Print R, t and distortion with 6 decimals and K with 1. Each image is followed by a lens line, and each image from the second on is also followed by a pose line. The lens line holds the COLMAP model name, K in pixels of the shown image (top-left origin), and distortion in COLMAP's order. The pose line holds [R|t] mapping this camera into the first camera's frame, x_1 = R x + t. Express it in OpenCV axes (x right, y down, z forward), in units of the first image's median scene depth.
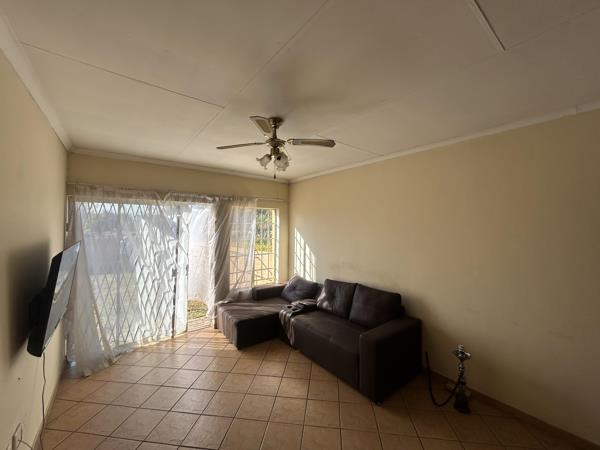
lens RADIAL K [[246.0, 0, 300.6], [0, 246.0, 223.6], [0, 0, 1]] dist [-0.000141, 0.000015]
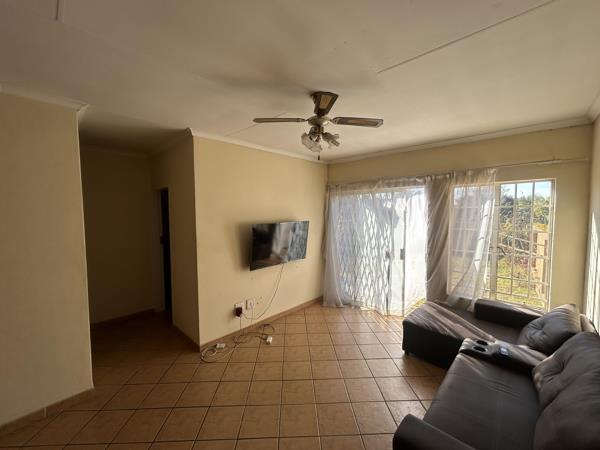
lens RADIAL K [[246.0, 0, 300.6], [0, 246.0, 223.6], [0, 0, 1]] dist [-0.000141, 0.000015]
pose [[0.147241, 0.046338, -0.988015, 0.456497], [0.013365, 0.998718, 0.048832, 0.006479], [0.989010, -0.020394, 0.146433, 0.438989]]
